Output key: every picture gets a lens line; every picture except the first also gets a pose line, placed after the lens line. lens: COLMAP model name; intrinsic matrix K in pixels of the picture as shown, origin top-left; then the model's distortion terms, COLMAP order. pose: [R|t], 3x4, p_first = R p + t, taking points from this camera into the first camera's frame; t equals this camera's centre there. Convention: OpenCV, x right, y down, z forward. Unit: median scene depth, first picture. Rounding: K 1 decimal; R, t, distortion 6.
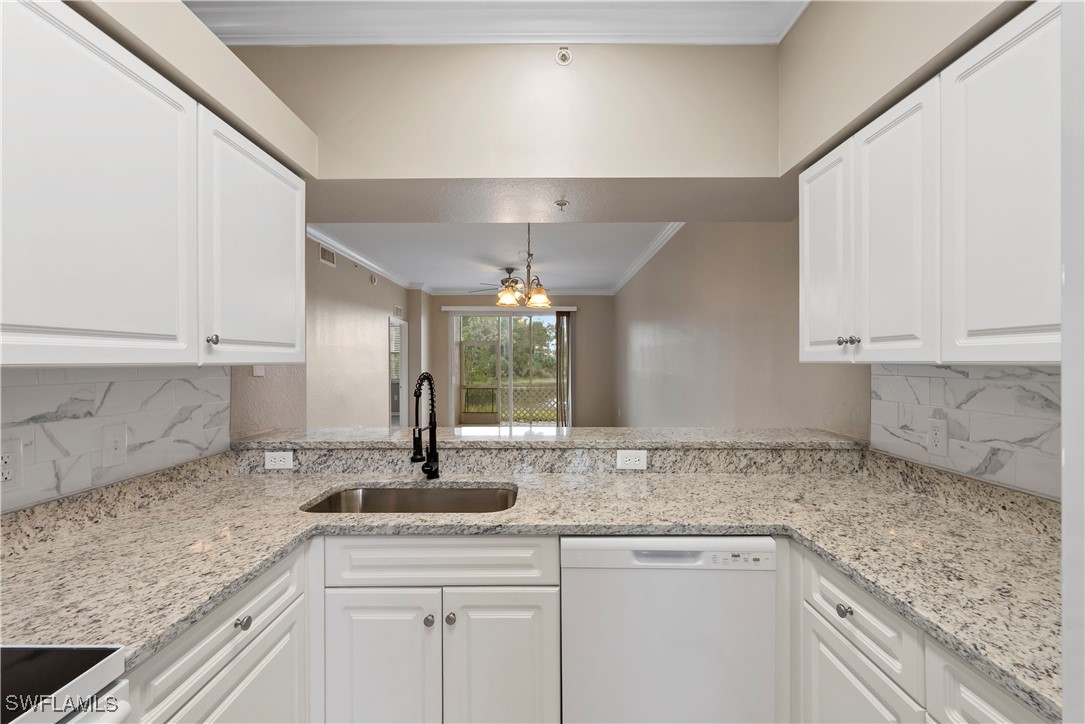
lens RADIAL K [[476.2, 0, 542.1], [0, 476.2, 366.0], [0, 0, 1]] dist [0.001017, -0.000167]
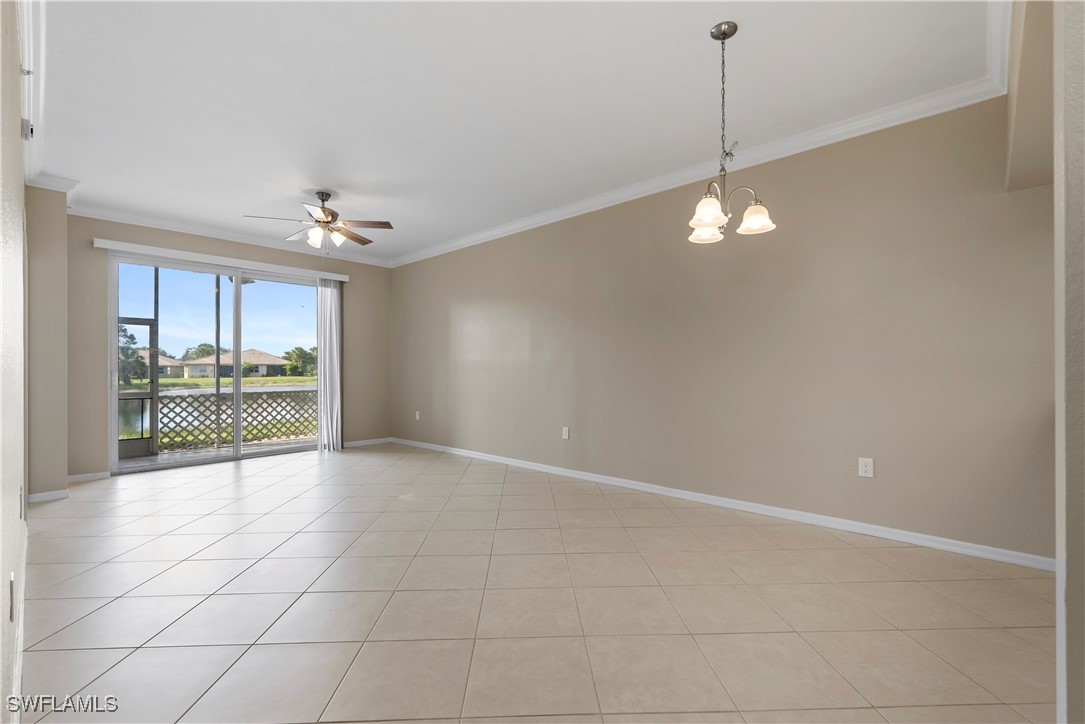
lens RADIAL K [[480.4, 0, 541.1], [0, 480.4, 369.4], [0, 0, 1]] dist [0.001619, 0.000472]
pose [[0.681124, -0.000603, 0.732168, -1.234805], [0.008312, 0.999942, -0.006909, 0.120919], [-0.732121, 0.010792, 0.681089, 1.353751]]
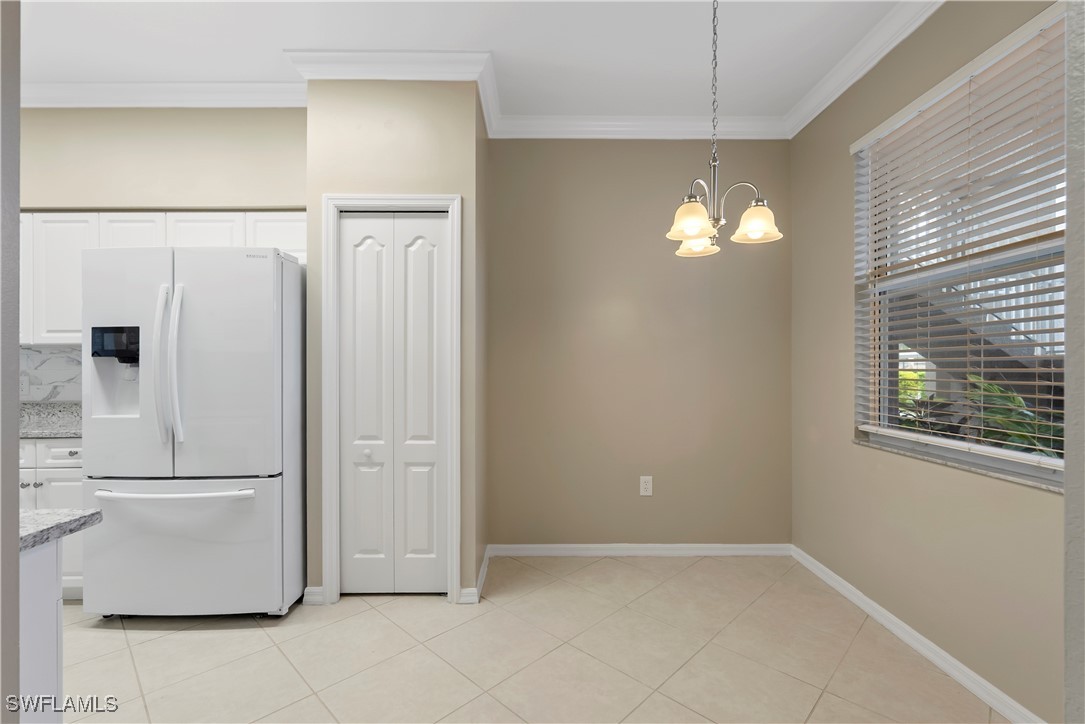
lens RADIAL K [[476.2, 0, 542.1], [0, 476.2, 366.0], [0, 0, 1]] dist [0.001017, -0.000167]
pose [[-0.013609, 0.004775, 0.999896, -0.884552], [0.013144, 0.999903, -0.004597, 0.085954], [-0.999821, 0.013080, -0.013671, -0.840097]]
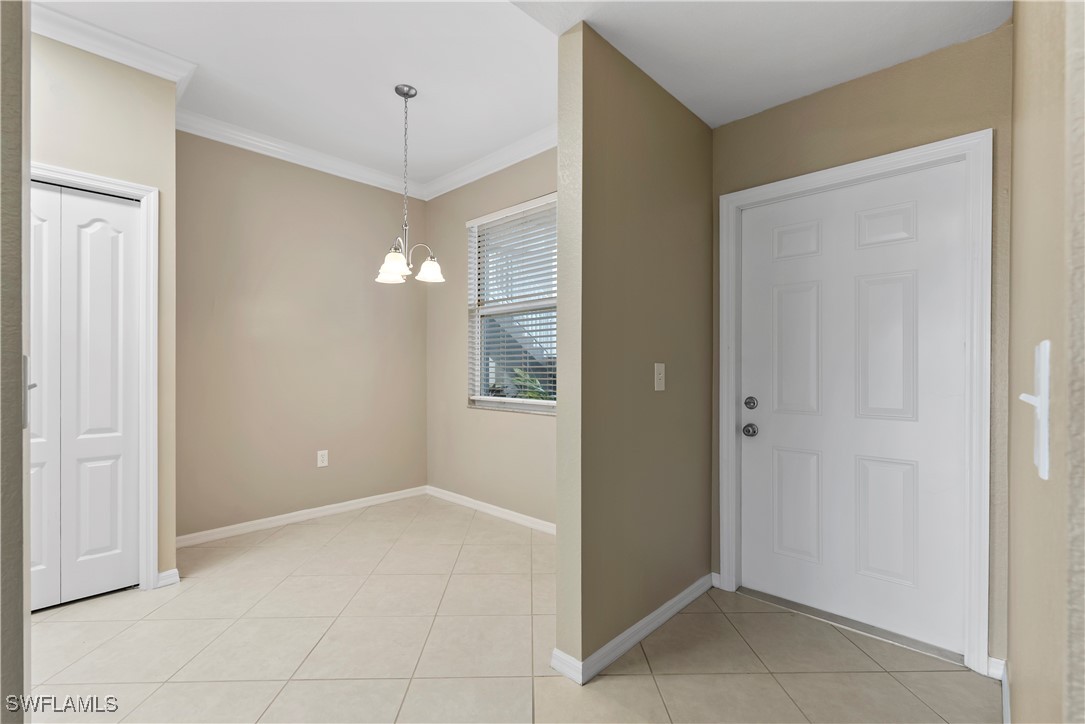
lens RADIAL K [[487.6, 0, 540.9], [0, 487.6, 370.1], [0, 0, 1]] dist [-0.000086, -0.000119]
pose [[-0.725642, -0.000452, 0.688073, -1.279872], [0.012410, 0.999829, 0.013745, 0.110274], [-0.687961, 0.018513, -0.725512, -0.399176]]
